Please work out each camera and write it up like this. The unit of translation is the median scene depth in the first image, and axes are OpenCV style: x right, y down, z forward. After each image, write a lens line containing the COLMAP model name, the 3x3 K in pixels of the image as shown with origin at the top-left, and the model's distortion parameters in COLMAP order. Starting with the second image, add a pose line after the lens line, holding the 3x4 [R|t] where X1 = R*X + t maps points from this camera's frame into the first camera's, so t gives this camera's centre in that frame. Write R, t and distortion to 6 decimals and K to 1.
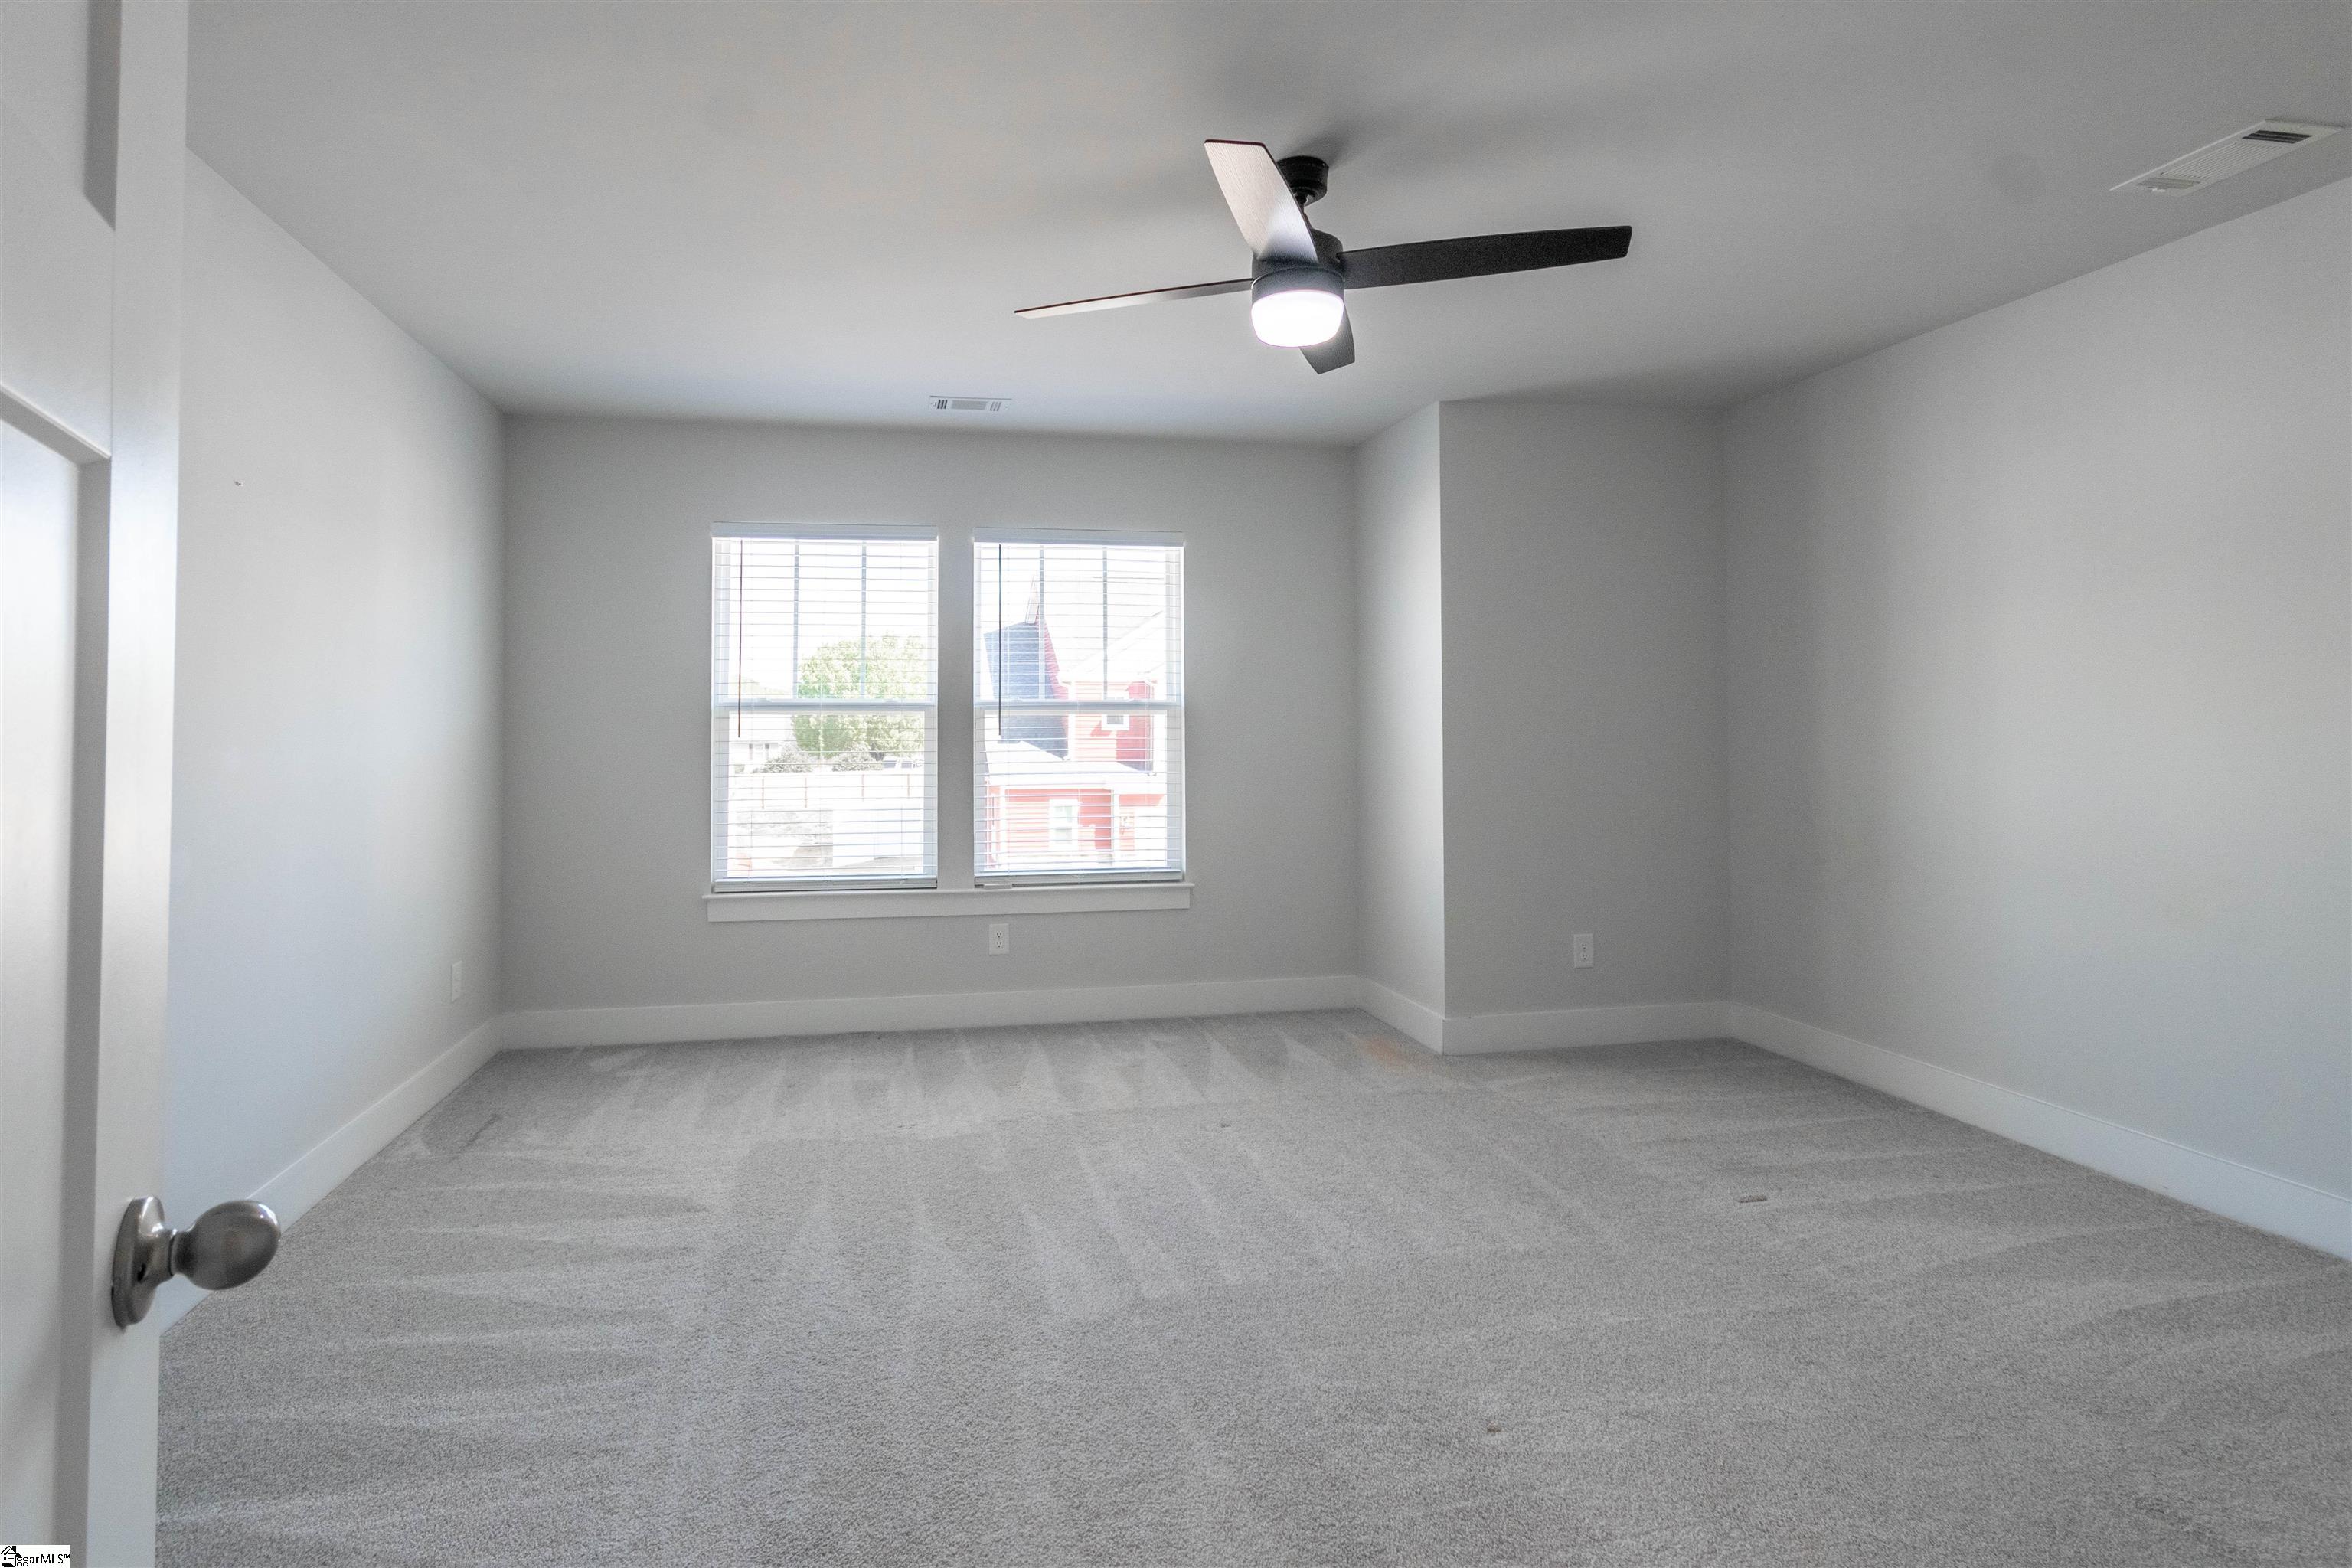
lens RADIAL K [[1181.5, 0, 1171.0], [0, 1181.5, 694.4], [0, 0, 1]] dist [0.001707, 0.001872]
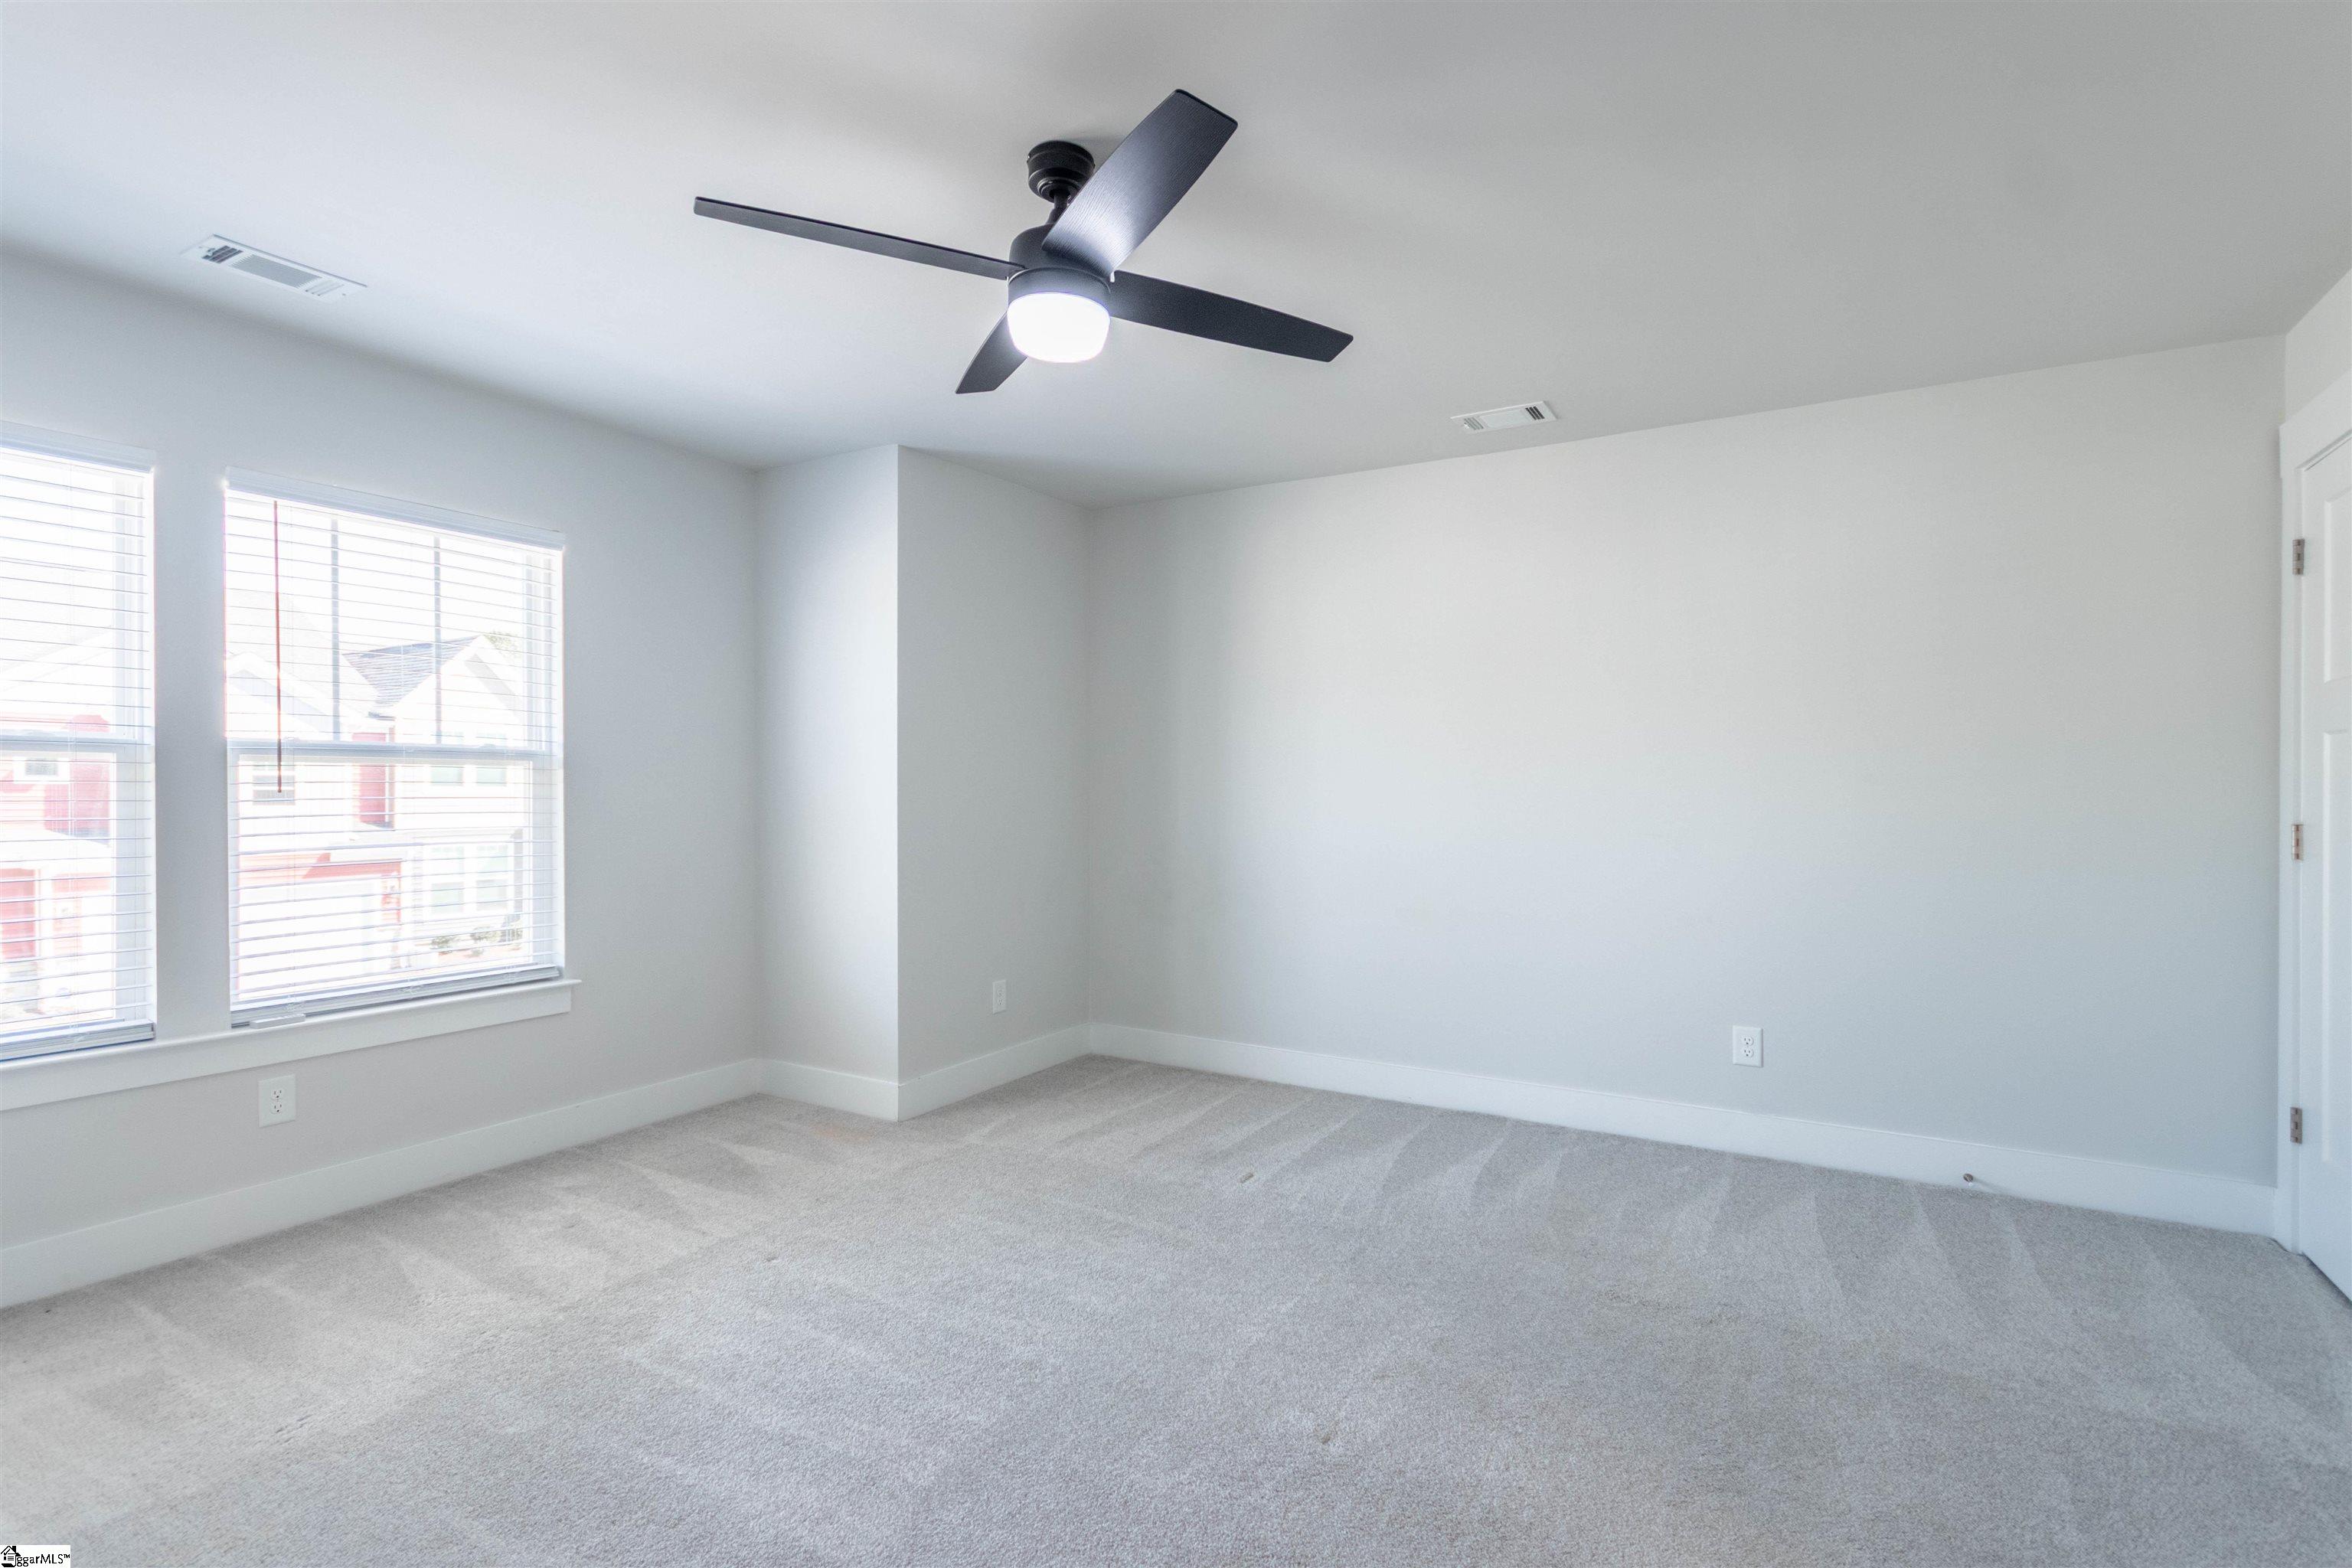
lens RADIAL K [[1087.0, 0, 1181.8], [0, 1087.0, 795.4], [0, 0, 1]] dist [-0.000079, 0.000681]
pose [[0.659960, 0.002844, 0.751295, -0.284589], [-0.029978, 0.999296, 0.022550, 0.008132], [-0.750702, -0.037404, 0.659581, 0.237892]]
